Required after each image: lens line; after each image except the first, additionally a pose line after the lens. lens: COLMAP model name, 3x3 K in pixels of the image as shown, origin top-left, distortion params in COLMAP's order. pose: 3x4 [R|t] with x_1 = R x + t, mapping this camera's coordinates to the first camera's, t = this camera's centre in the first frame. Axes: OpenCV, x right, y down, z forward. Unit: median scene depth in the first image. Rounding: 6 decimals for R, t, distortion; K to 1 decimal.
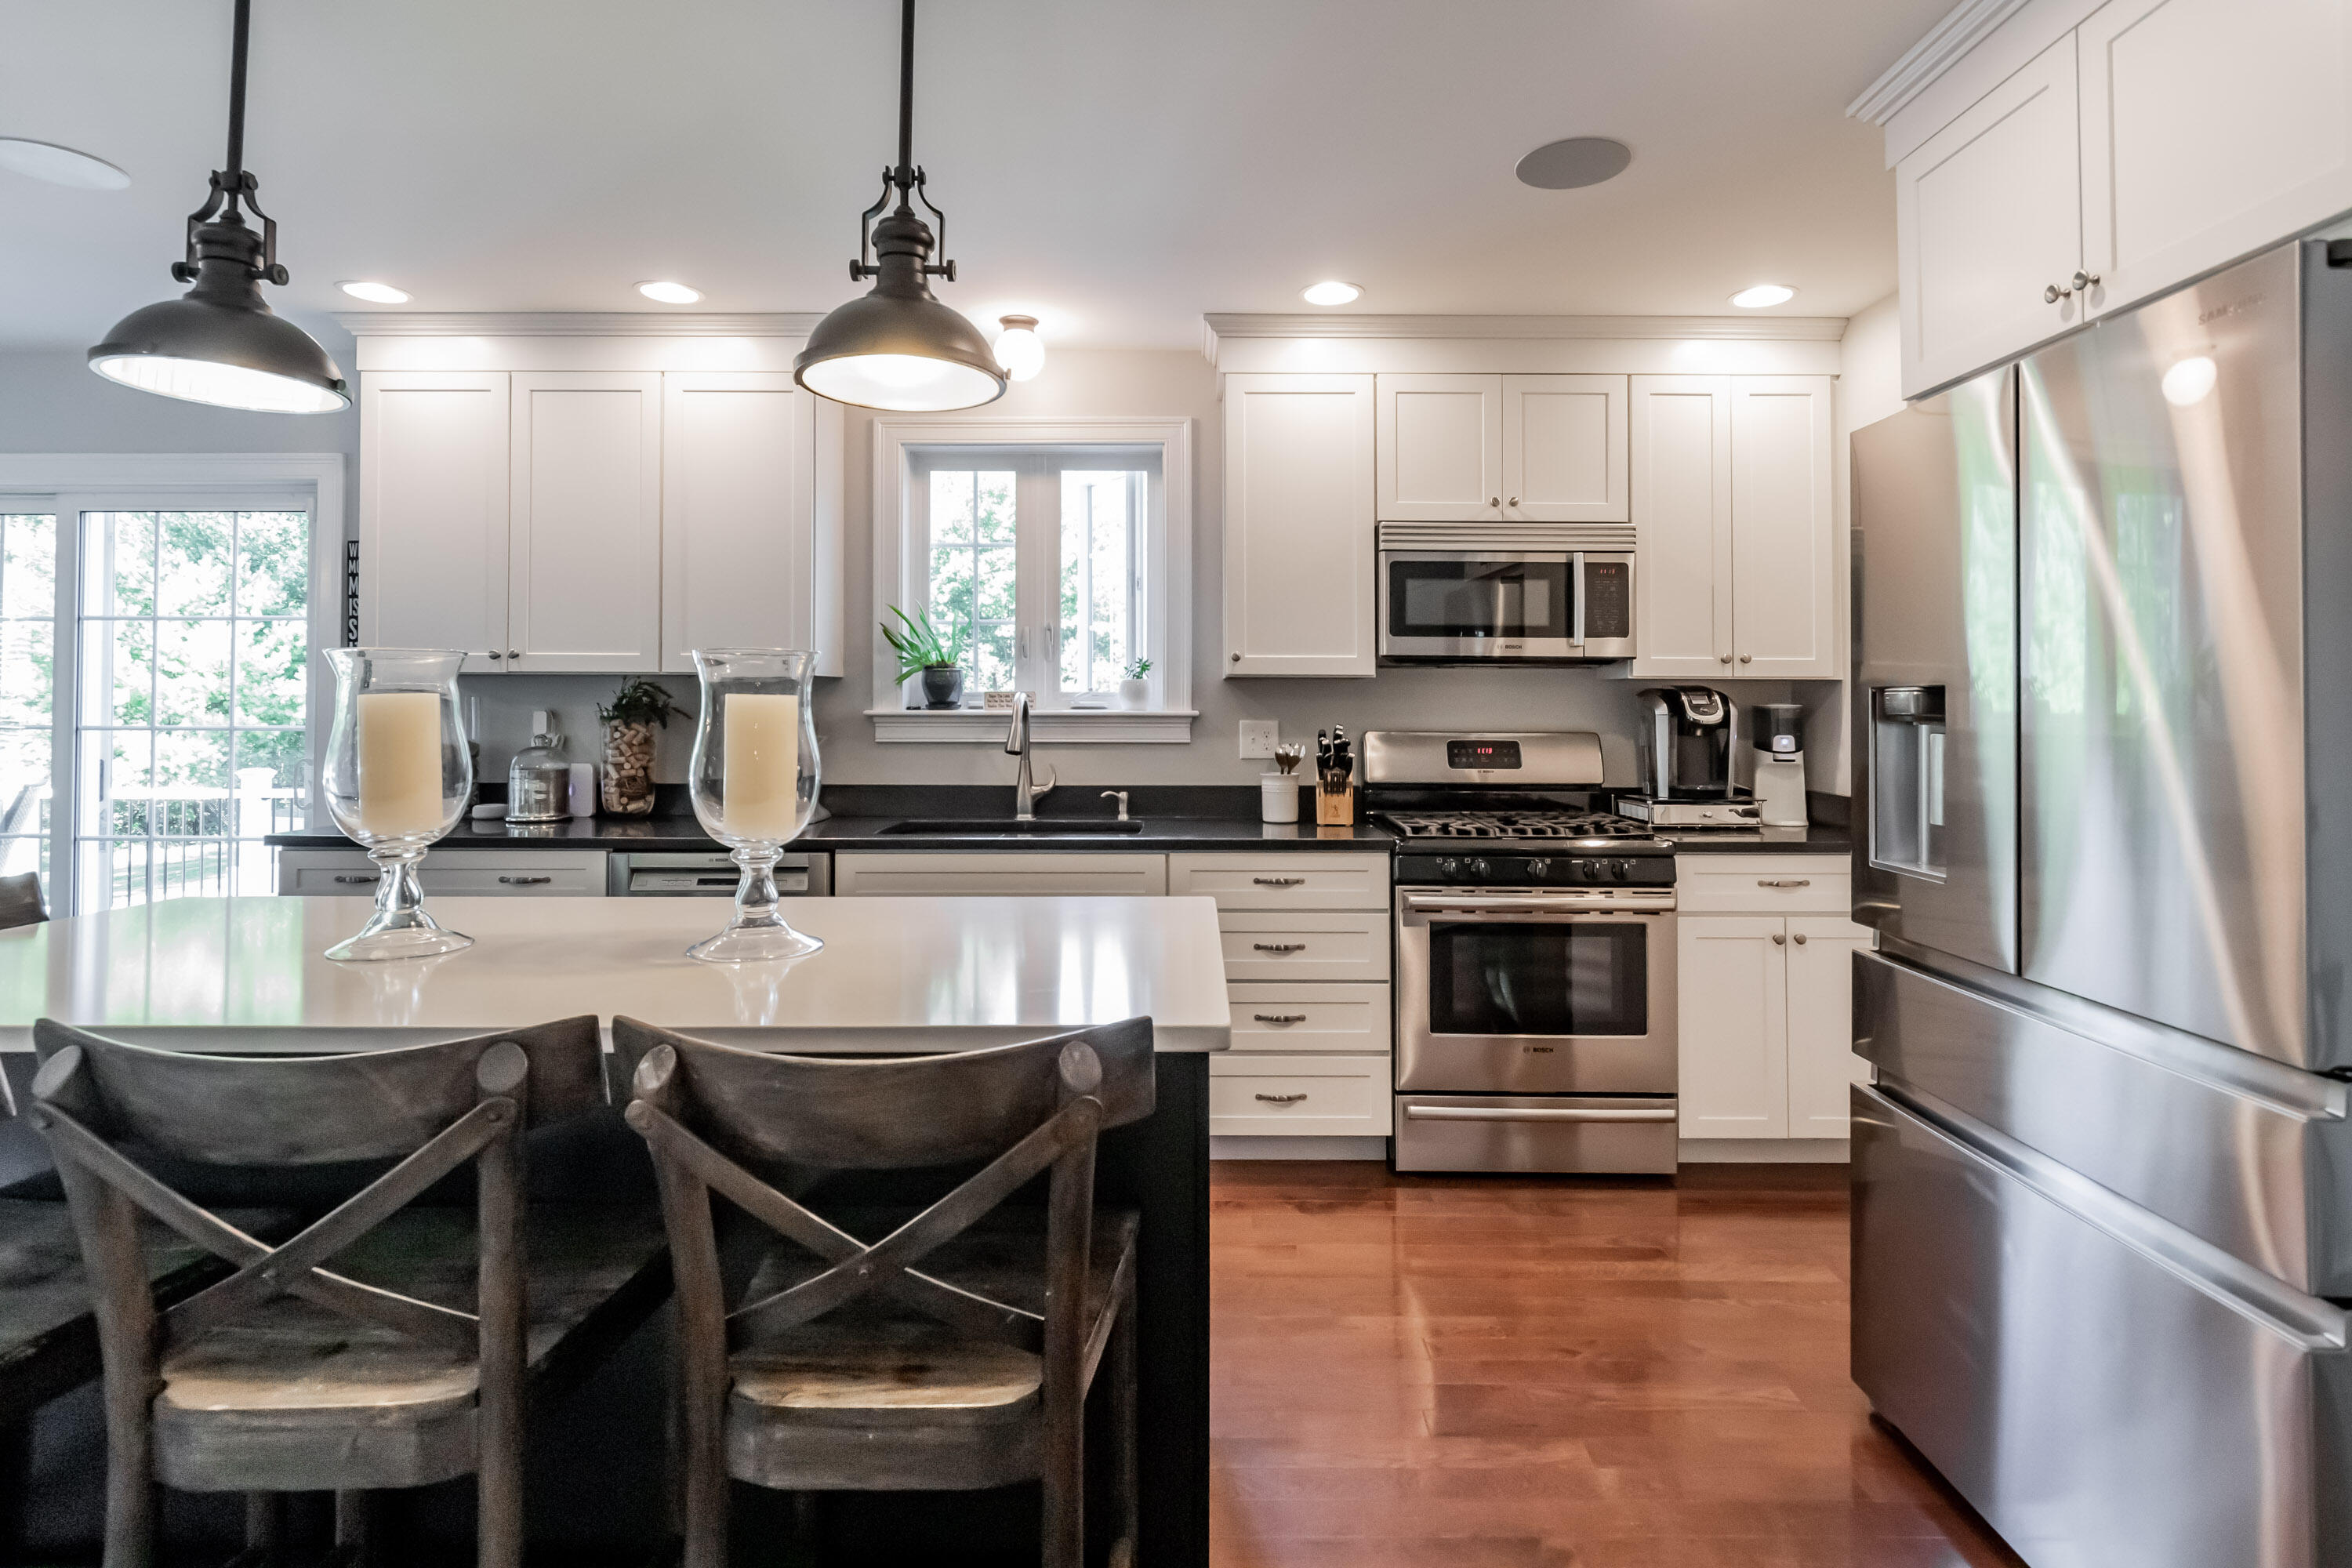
lens RADIAL K [[1137.1, 0, 1180.0], [0, 1137.1, 707.6], [0, 0, 1]] dist [0.000206, -0.000050]
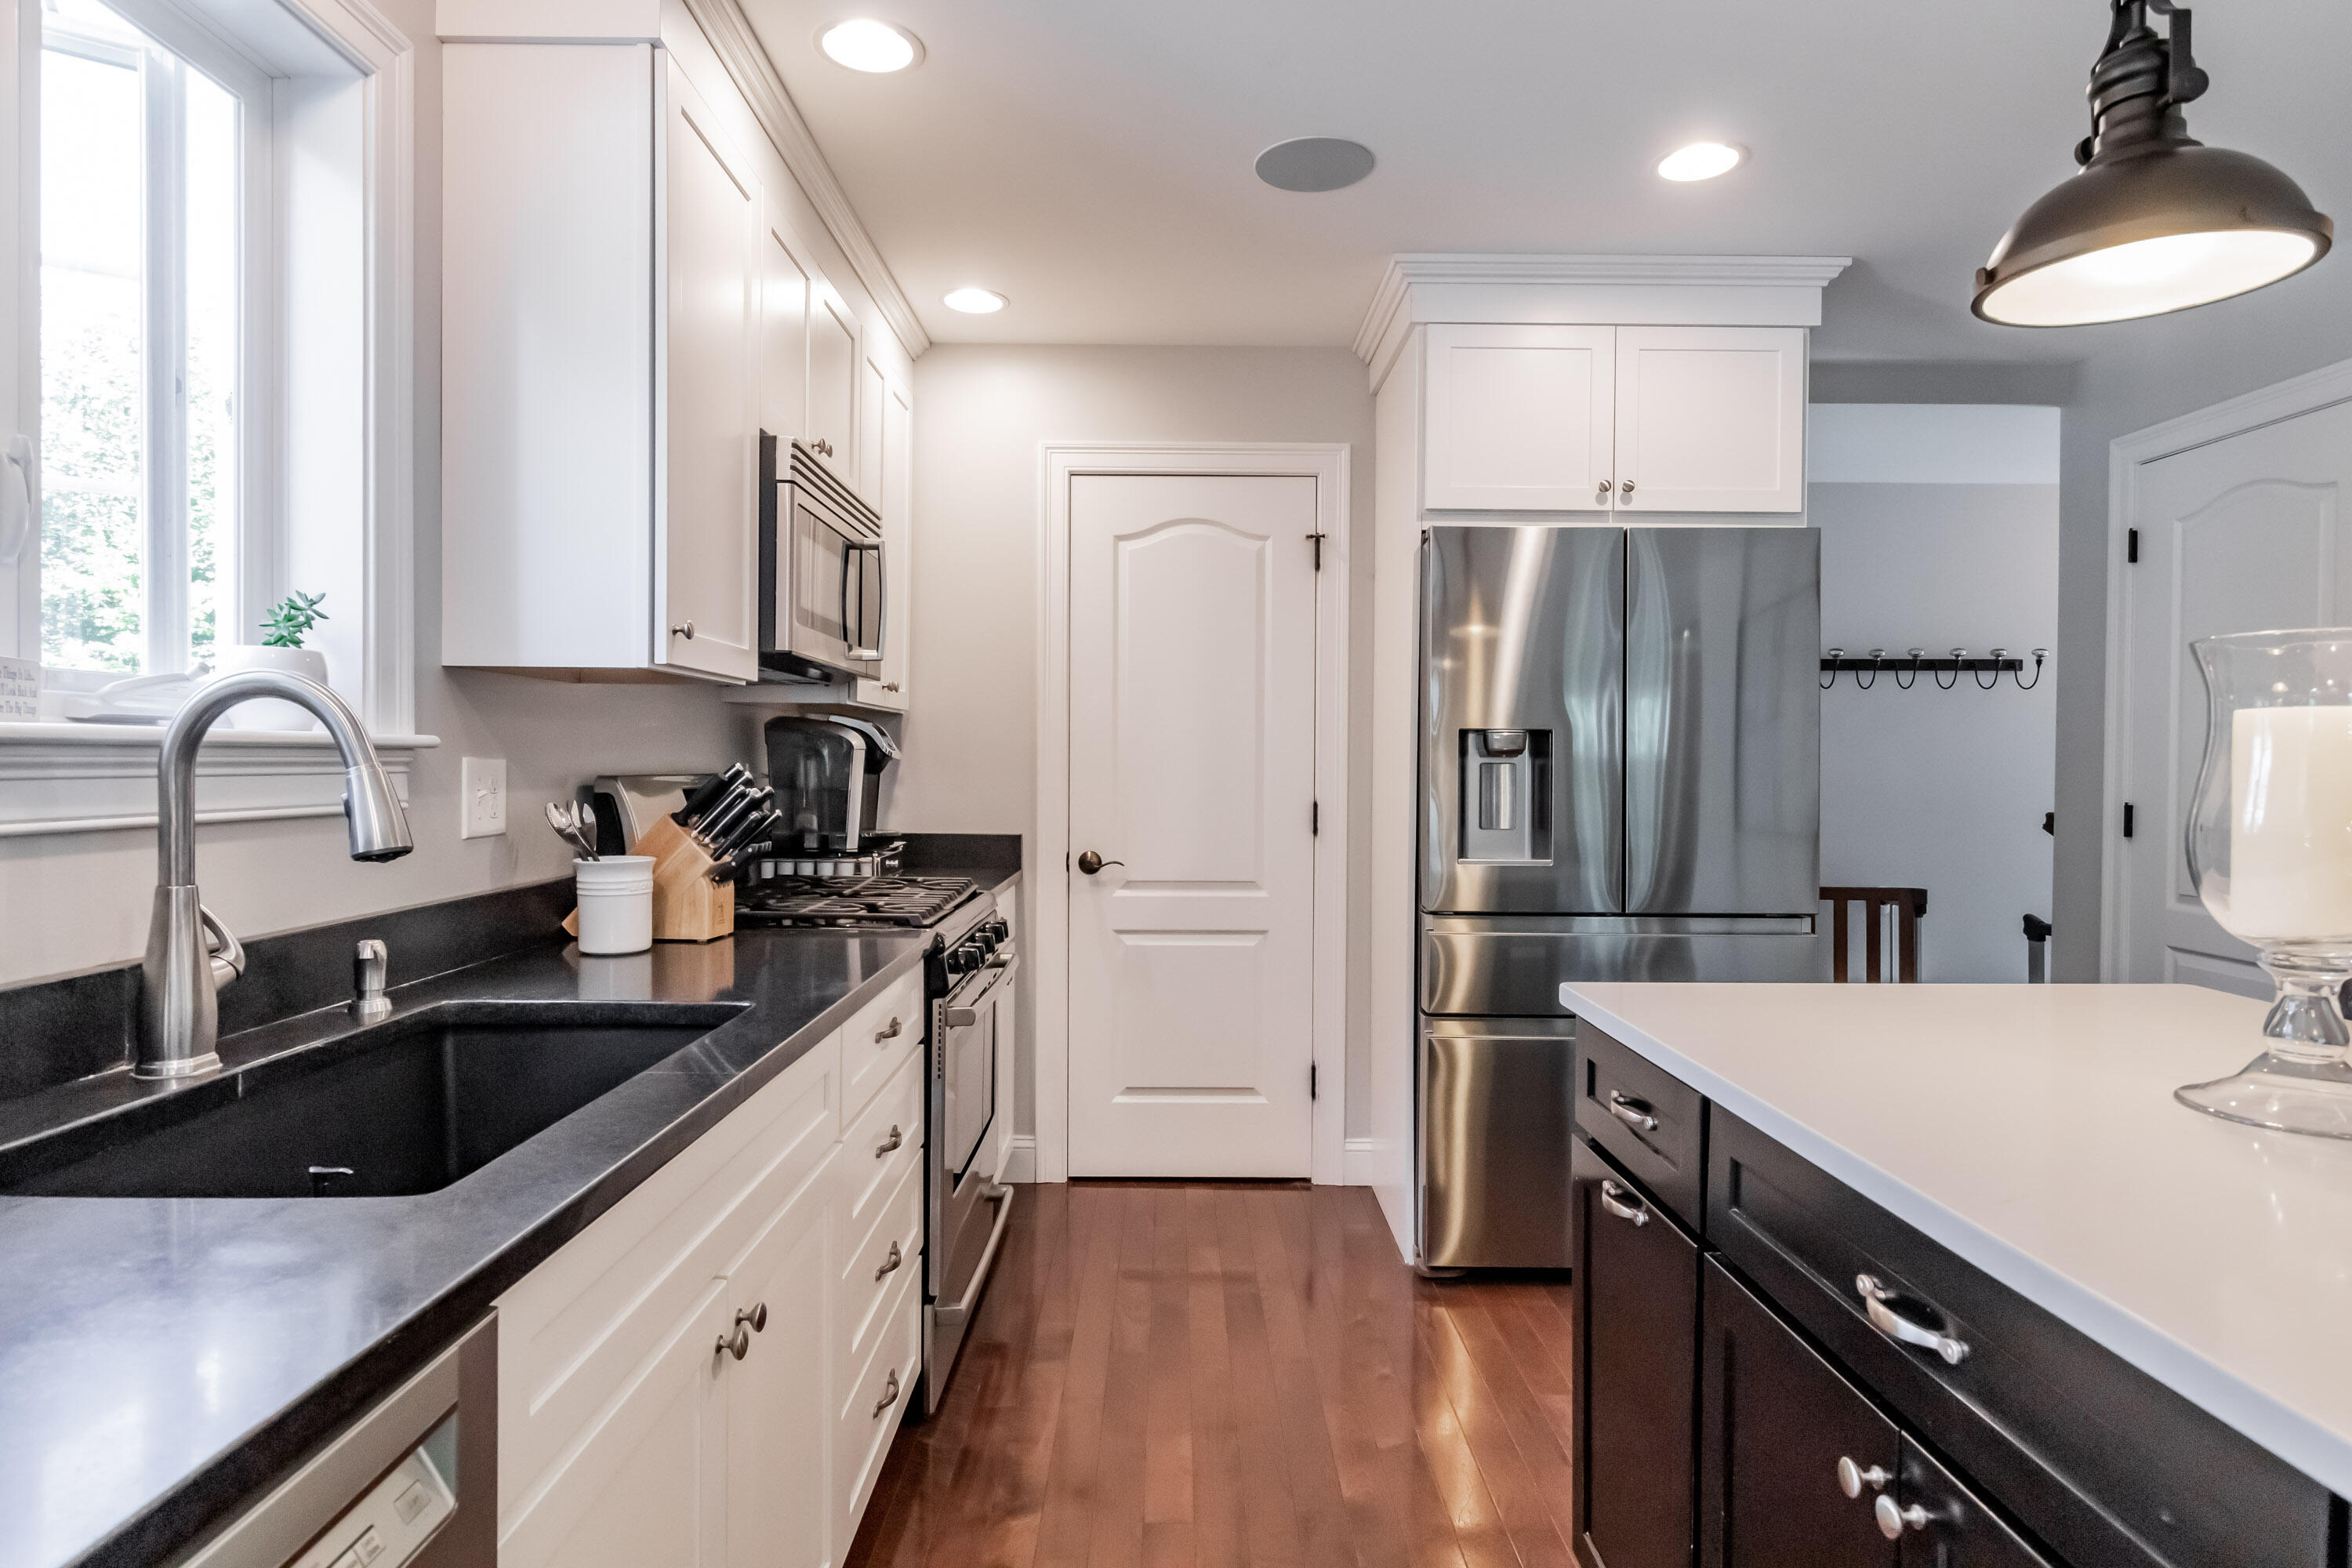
lens RADIAL K [[1323.7, 0, 1176.0], [0, 1323.7, 784.0], [0, 0, 1]] dist [-0.004609, -0.000731]
pose [[-0.007518, -0.020417, 0.999763, -0.502362], [-0.000064, 0.999792, 0.020417, 0.011791], [-0.999972, 0.000090, -0.007518, 0.728855]]
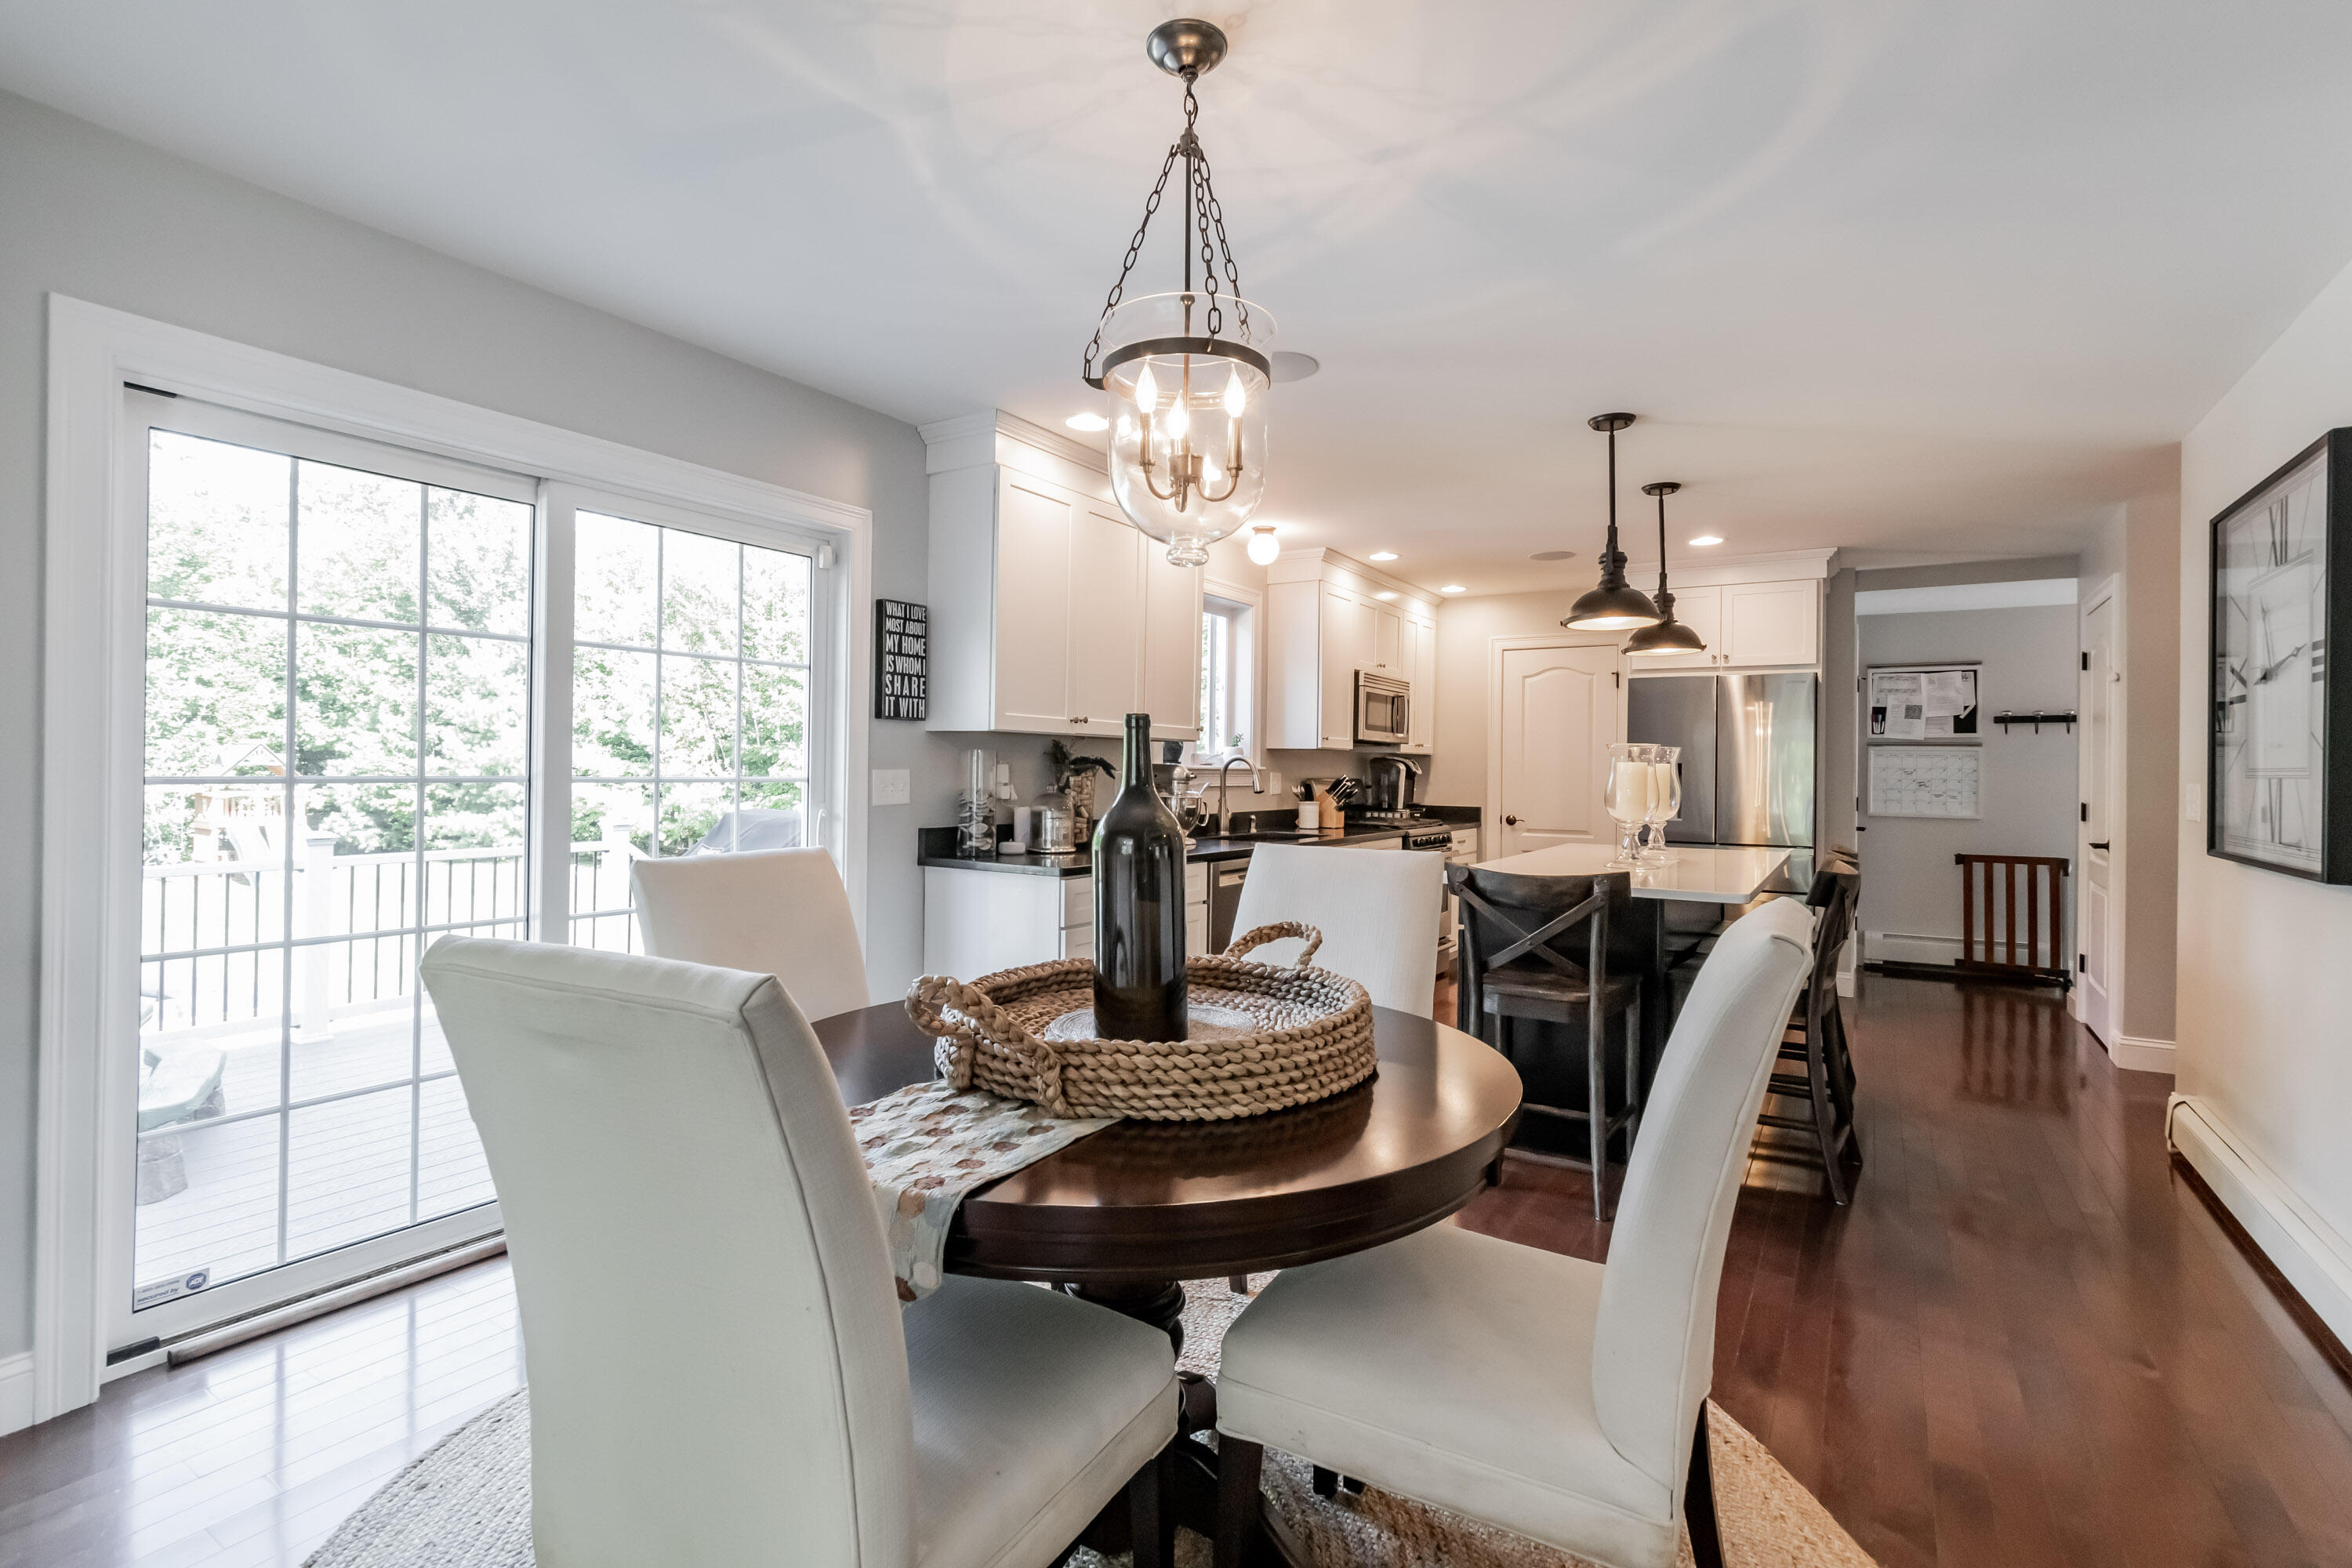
lens RADIAL K [[1077.6, 0, 1146.5], [0, 1077.6, 770.7], [0, 0, 1]] dist [-0.000717, -0.008438]
pose [[0.548615, 0.003161, 0.836069, -1.458514], [-0.004248, 0.999990, -0.000993, 0.010800], [-0.836064, -0.003007, 0.548623, 0.264306]]
